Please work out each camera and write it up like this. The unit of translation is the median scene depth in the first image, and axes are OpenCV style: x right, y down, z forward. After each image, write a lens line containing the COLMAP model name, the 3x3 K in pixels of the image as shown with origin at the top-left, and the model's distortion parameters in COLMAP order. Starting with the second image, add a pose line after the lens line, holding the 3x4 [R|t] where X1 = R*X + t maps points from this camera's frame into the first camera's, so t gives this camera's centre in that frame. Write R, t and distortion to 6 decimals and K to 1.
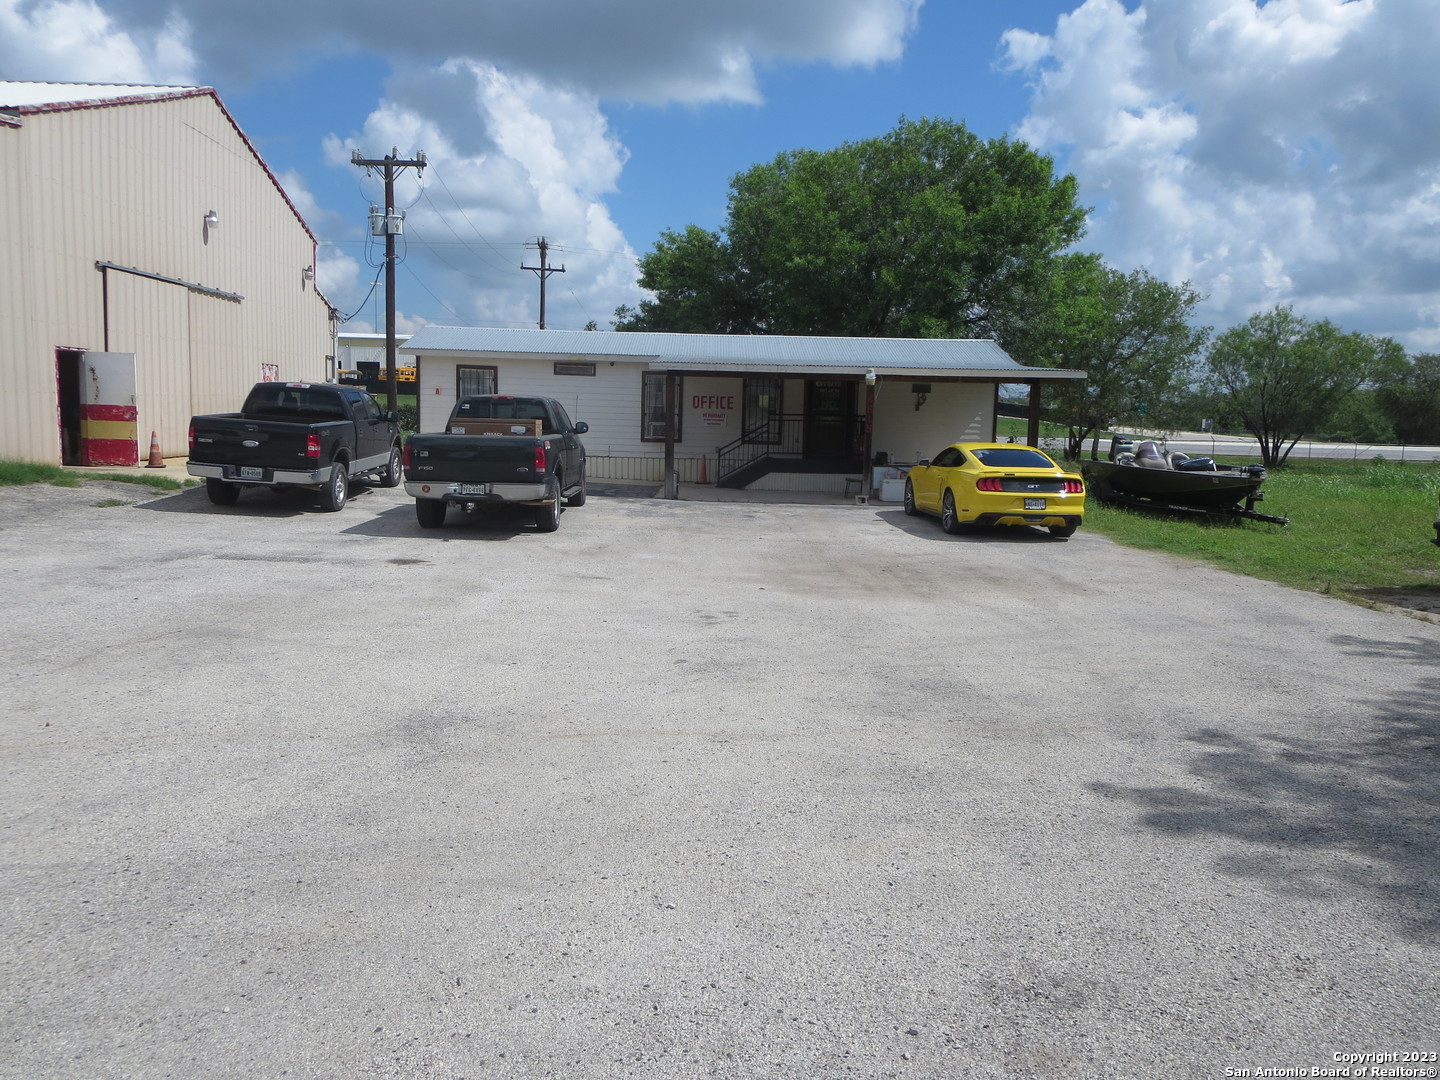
lens RADIAL K [[1031.0, 0, 718.0], [0, 1031.0, 517.8], [0, 0, 1]] dist [-0.053391, 0.028499]
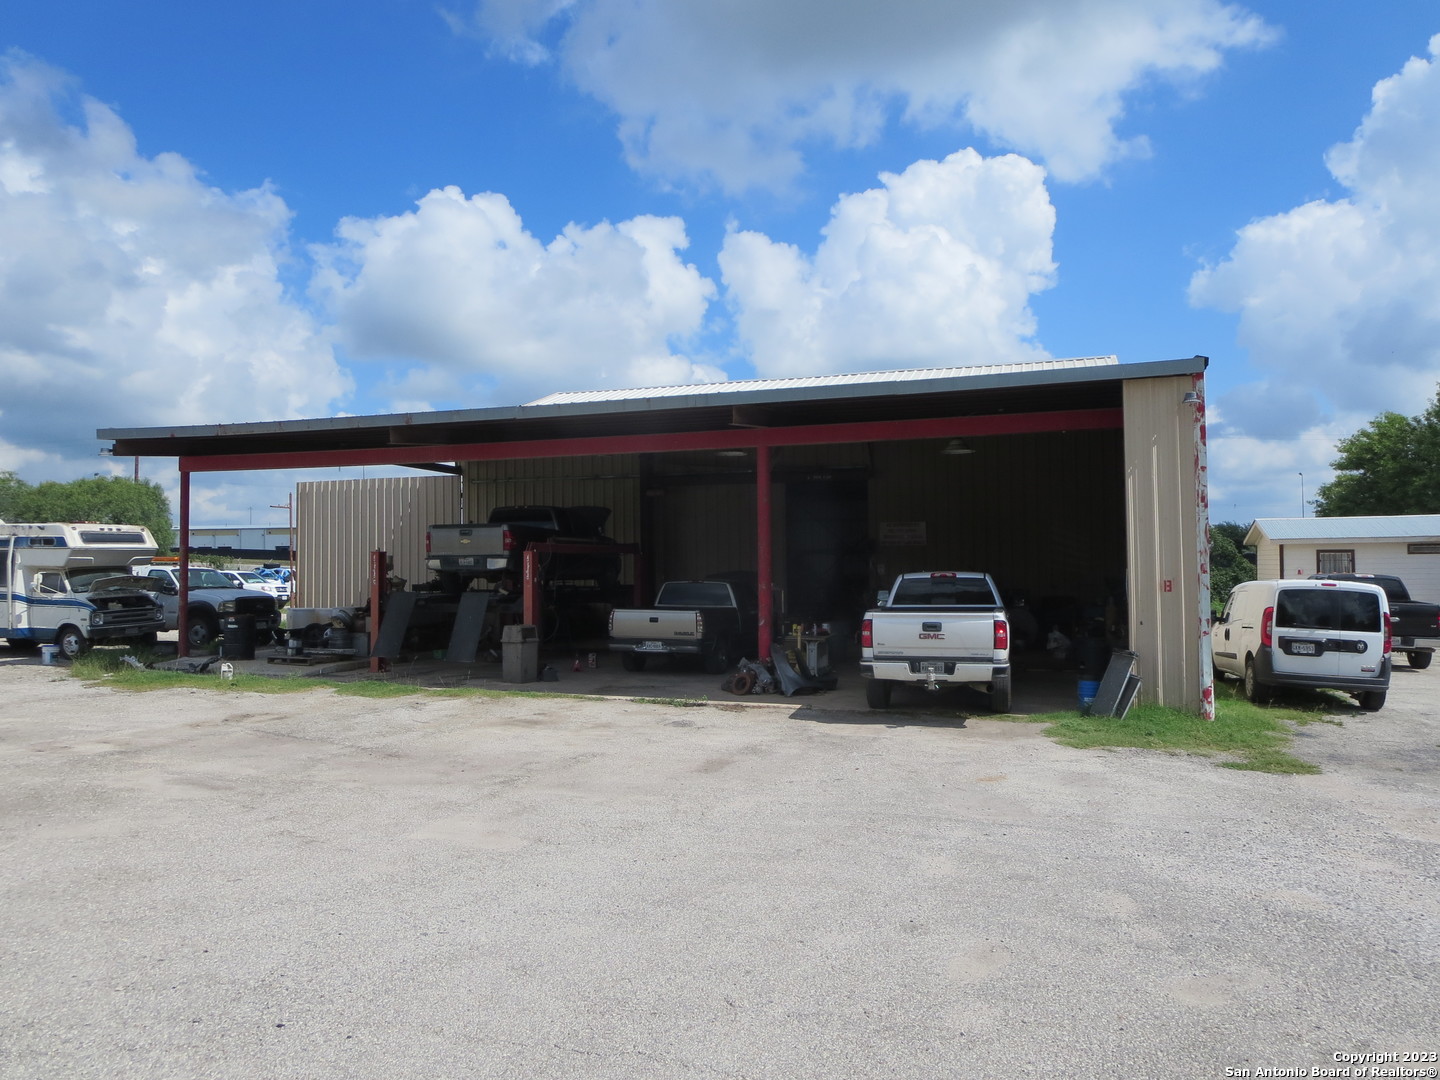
lens RADIAL K [[1031.0, 0, 718.0], [0, 1031.0, 517.8], [0, 0, 1]] dist [-0.053391, 0.028499]
pose [[0.960264, -0.066688, -0.271010, -0.632362], [0.023756, 0.987039, -0.158710, -0.005515], [0.278081, 0.145966, 0.949402, -0.420706]]
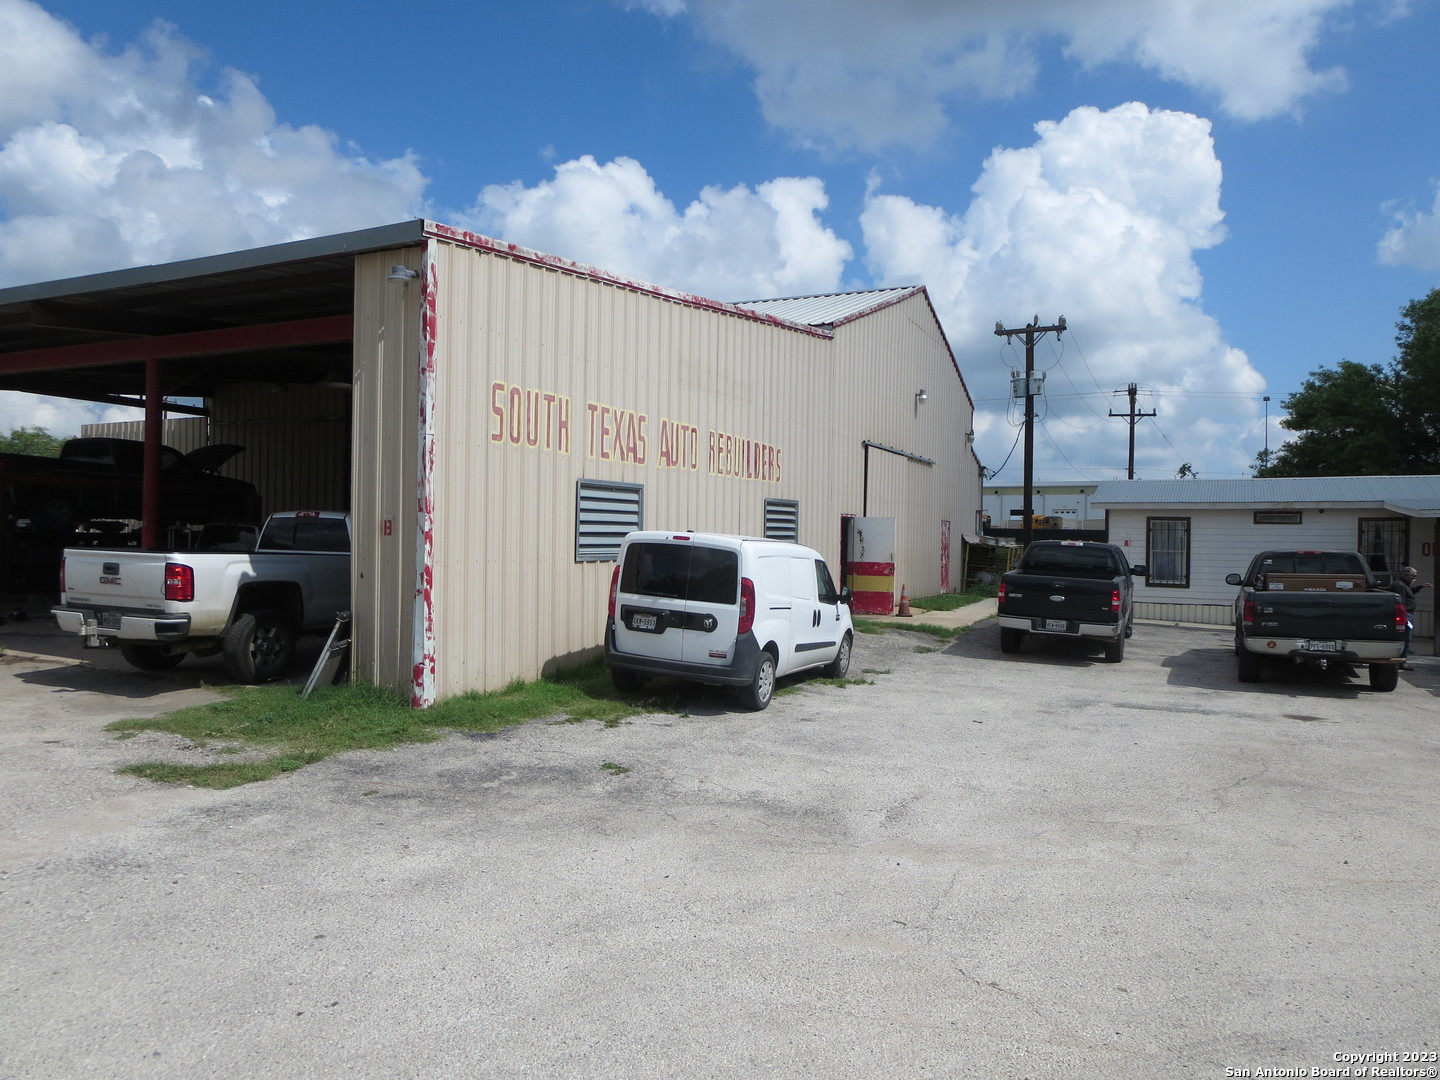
lens RADIAL K [[1019.5, 0, 720.0], [0, 1019.5, 540.0], [0, 0, 1]] dist [-0.029645, 0.030912]
pose [[0.899827, -0.023847, -0.435595, -0.198373], [-0.026046, 0.993787, -0.108211, -0.004515], [0.435469, 0.108716, 0.893615, -0.097261]]
